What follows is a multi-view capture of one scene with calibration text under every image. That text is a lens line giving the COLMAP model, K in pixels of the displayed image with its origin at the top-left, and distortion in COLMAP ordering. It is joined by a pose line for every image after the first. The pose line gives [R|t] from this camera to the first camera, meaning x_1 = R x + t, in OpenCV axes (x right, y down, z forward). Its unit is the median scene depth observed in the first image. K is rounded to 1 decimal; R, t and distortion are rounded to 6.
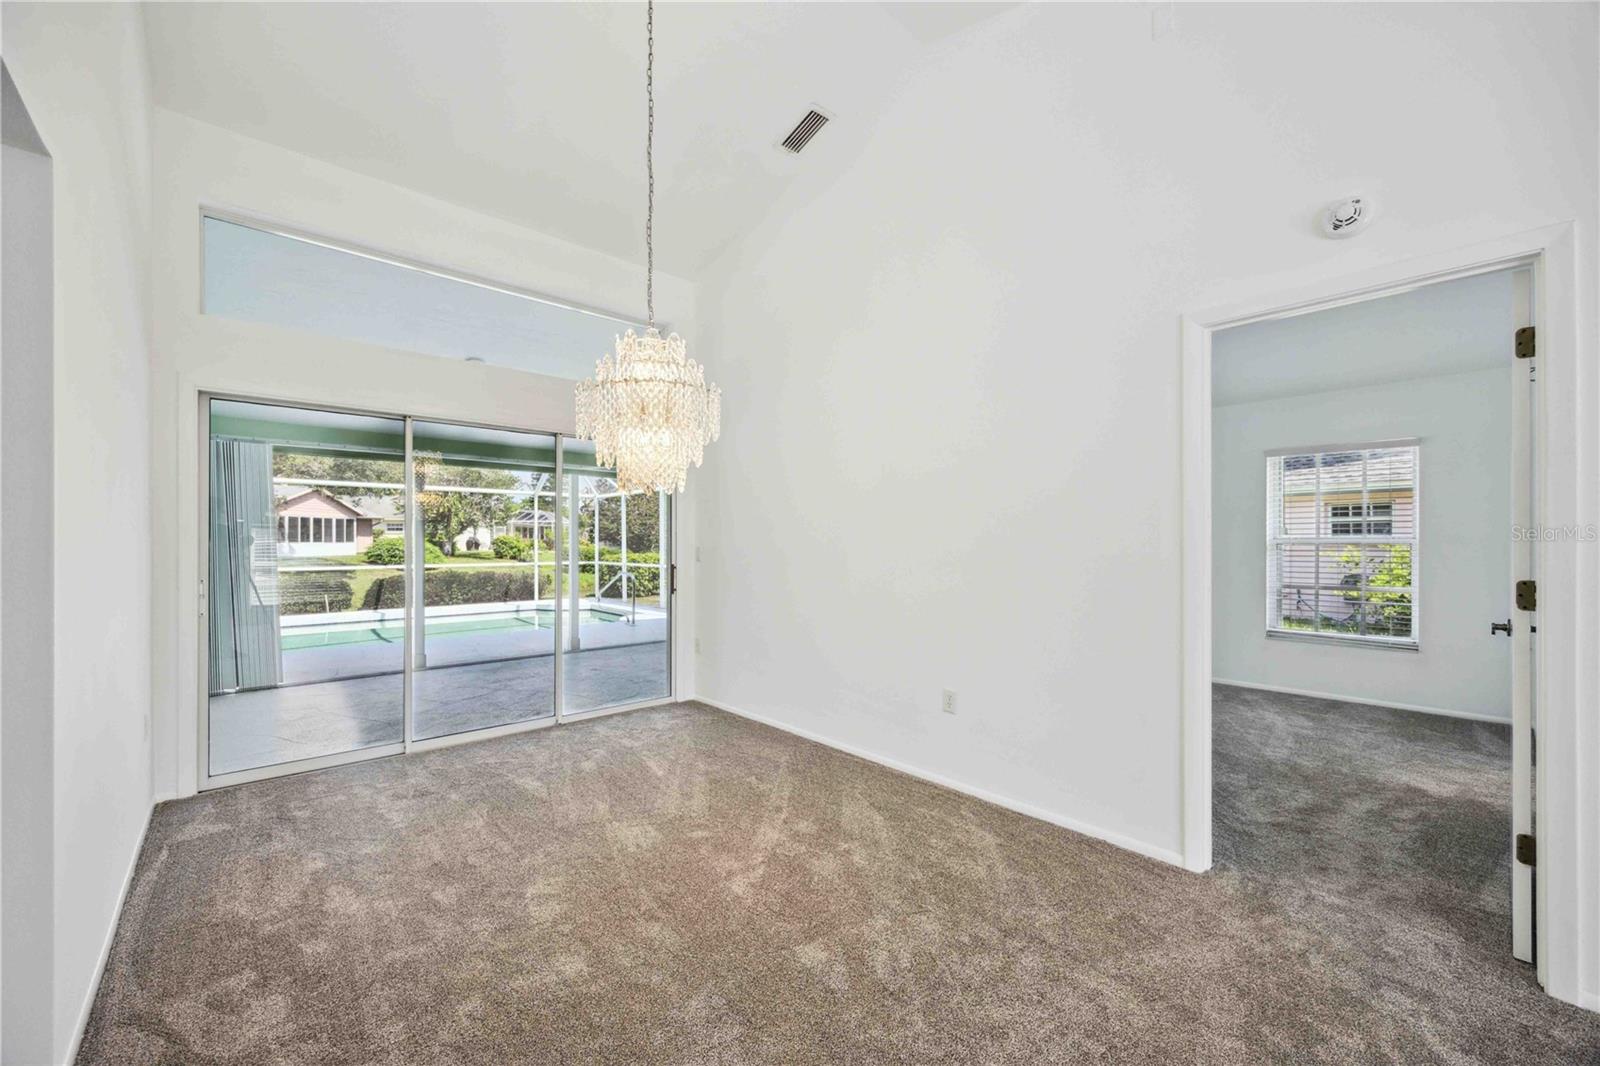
lens RADIAL K [[619.4, 0, 801.9], [0, 619.4, 540.8], [0, 0, 1]] dist [0.002011, -0.001799]
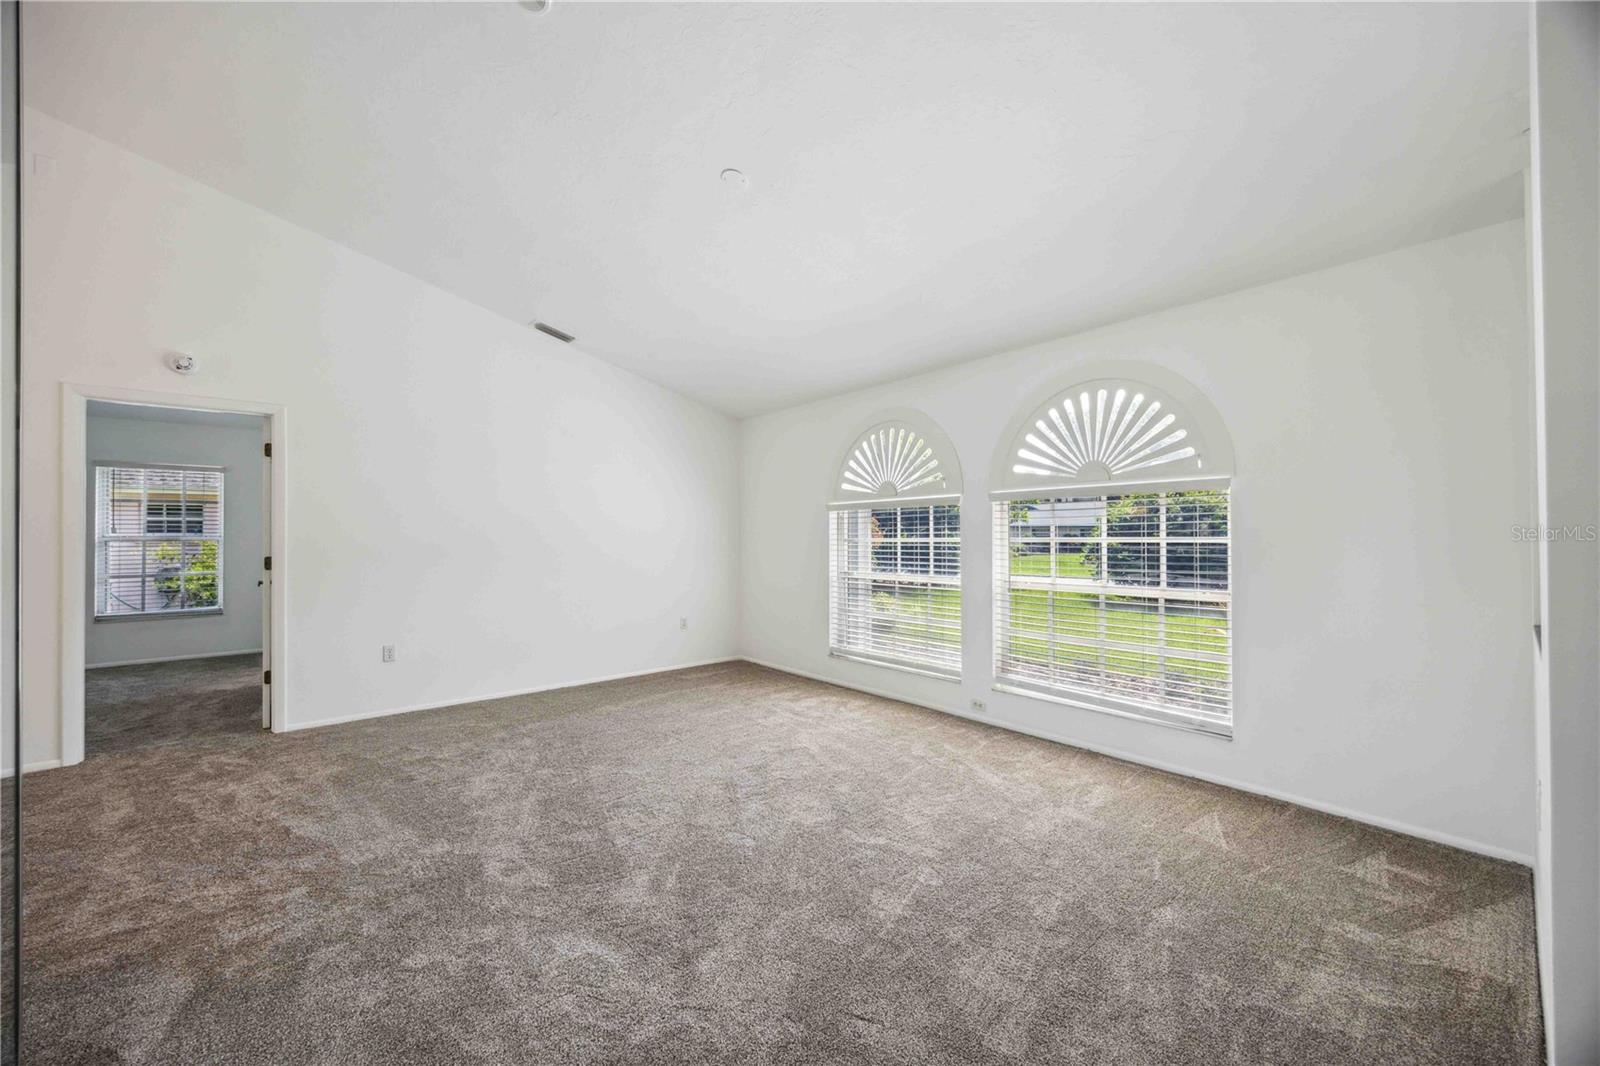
lens RADIAL K [[619.4, 0, 801.3], [0, 619.4, 530.8], [0, 0, 1]] dist [0.002011, -0.001799]
pose [[0.039482, 0.008703, 0.999182, -0.398959], [0.002577, 0.999958, -0.008812, -0.001252], [-0.999217, 0.002922, 0.039458, -0.408752]]
